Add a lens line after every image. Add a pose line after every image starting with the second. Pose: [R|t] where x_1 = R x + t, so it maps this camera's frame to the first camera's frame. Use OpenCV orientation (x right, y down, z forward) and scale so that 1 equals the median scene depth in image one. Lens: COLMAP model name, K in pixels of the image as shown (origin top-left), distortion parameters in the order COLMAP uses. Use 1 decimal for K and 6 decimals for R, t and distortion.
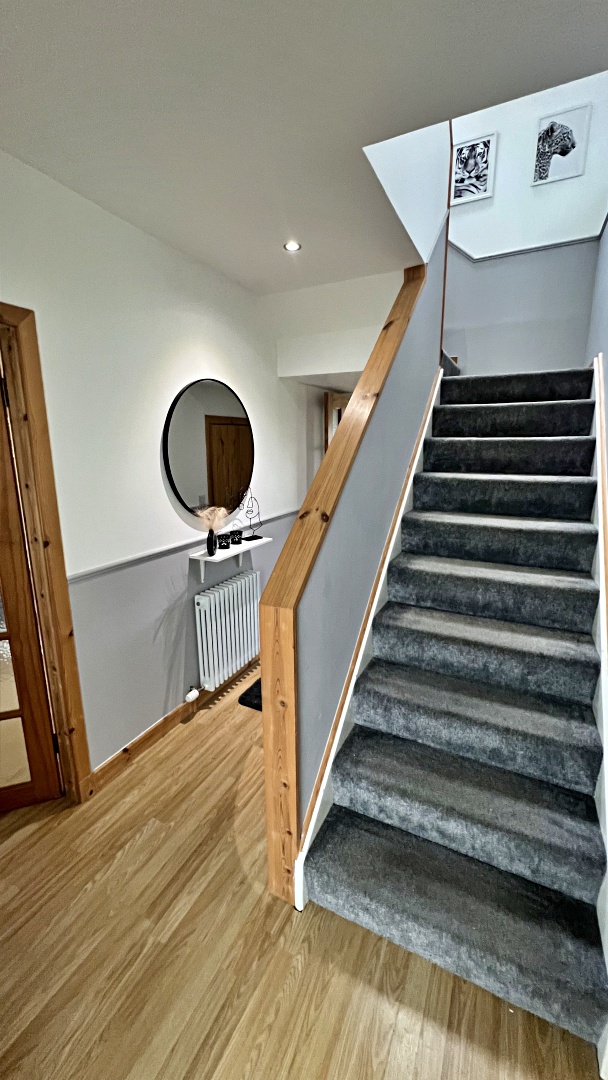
lens RADIAL K [[430.8, 0, 304.1], [0, 430.8, 536.3], [0, 0, 1]] dist [-0.003051, 0.000150]
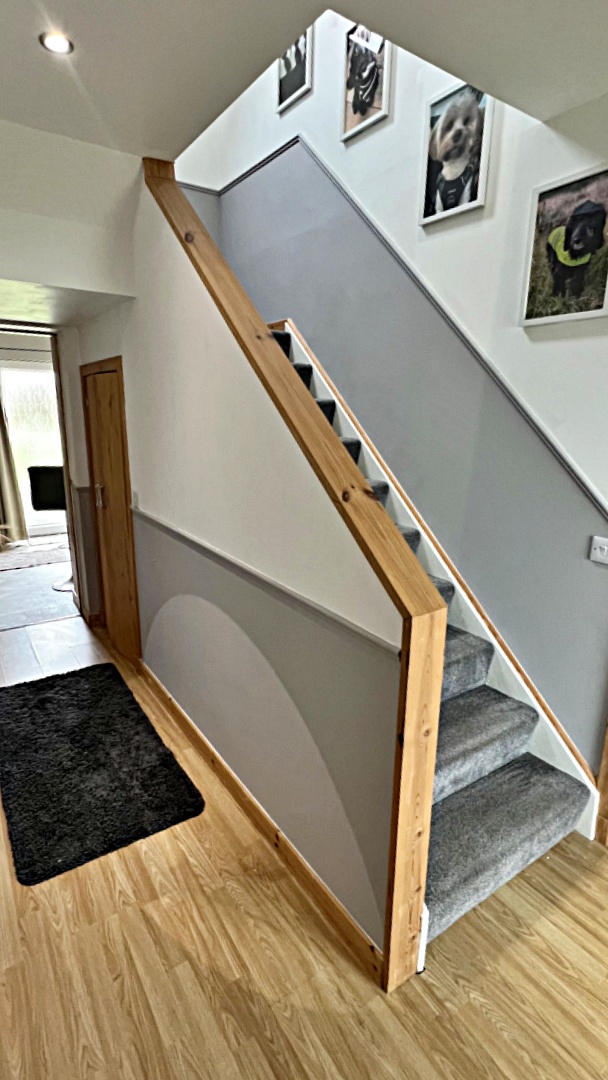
lens RADIAL K [[530.9, 0, 304.4], [0, 530.9, 543.8], [0, 0, 1]] dist [0.004227, 0.000775]
pose [[0.488323, -0.205621, 0.848092, -0.770632], [0.167724, 0.975840, 0.140020, -0.103849], [-0.856393, 0.073870, 0.511012, 0.570987]]
